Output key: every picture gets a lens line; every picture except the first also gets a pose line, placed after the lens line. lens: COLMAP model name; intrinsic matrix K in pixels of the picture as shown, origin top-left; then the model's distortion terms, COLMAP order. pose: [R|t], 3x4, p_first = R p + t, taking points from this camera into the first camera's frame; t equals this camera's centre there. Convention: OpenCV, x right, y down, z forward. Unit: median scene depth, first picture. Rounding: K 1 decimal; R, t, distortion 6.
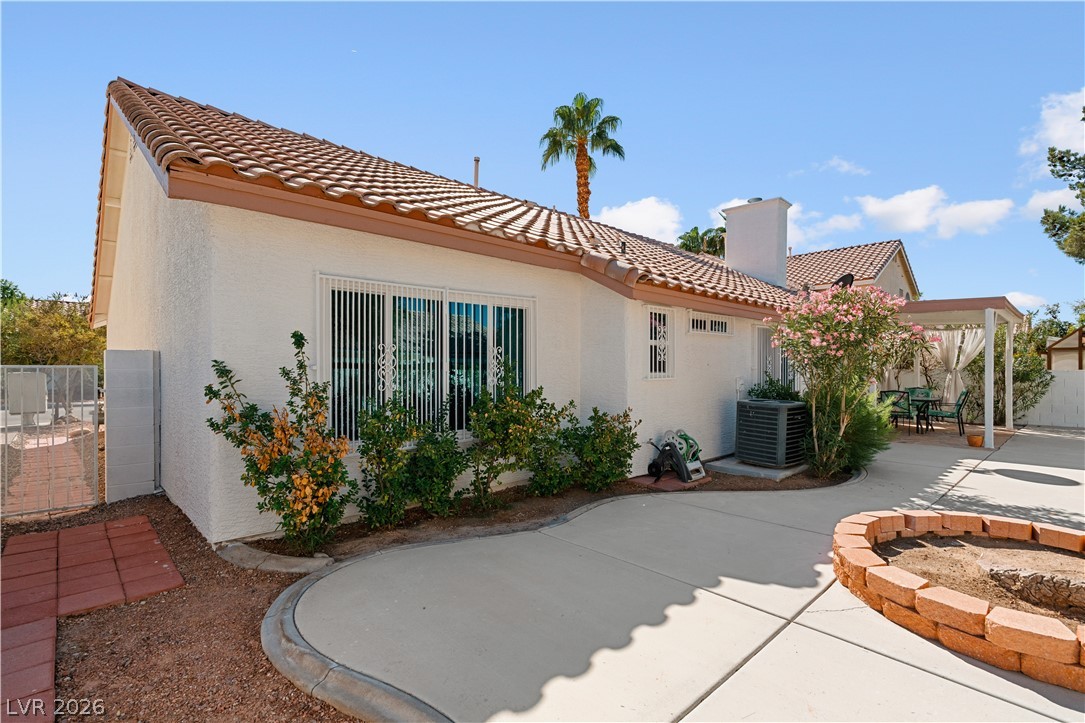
lens RADIAL K [[506.5, 0, 542.5], [0, 506.5, 361.5], [0, 0, 1]] dist [-0.015355, 0.009067]
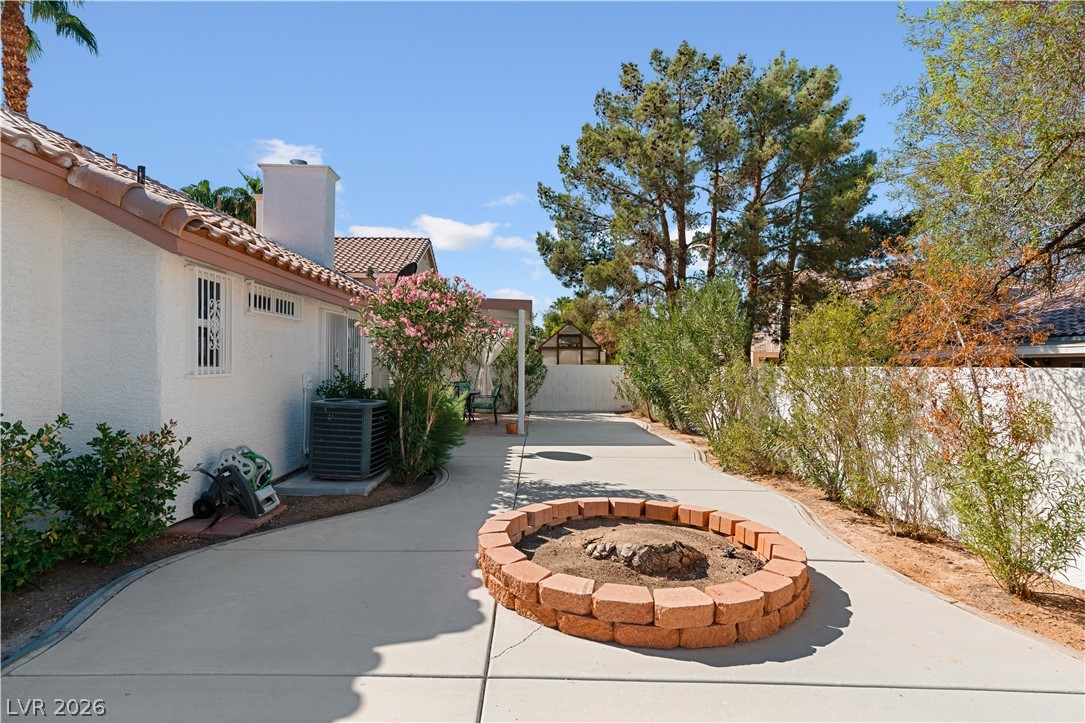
lens RADIAL K [[580.1, 0, 542.5], [0, 580.1, 361.5], [0, 0, 1]] dist [0.000936, 0.002706]
pose [[0.674166, 0.006829, 0.738548, -0.052362], [-0.015090, 0.999876, 0.004529, 0.004989], [-0.738425, -0.014198, 0.674186, 0.136047]]
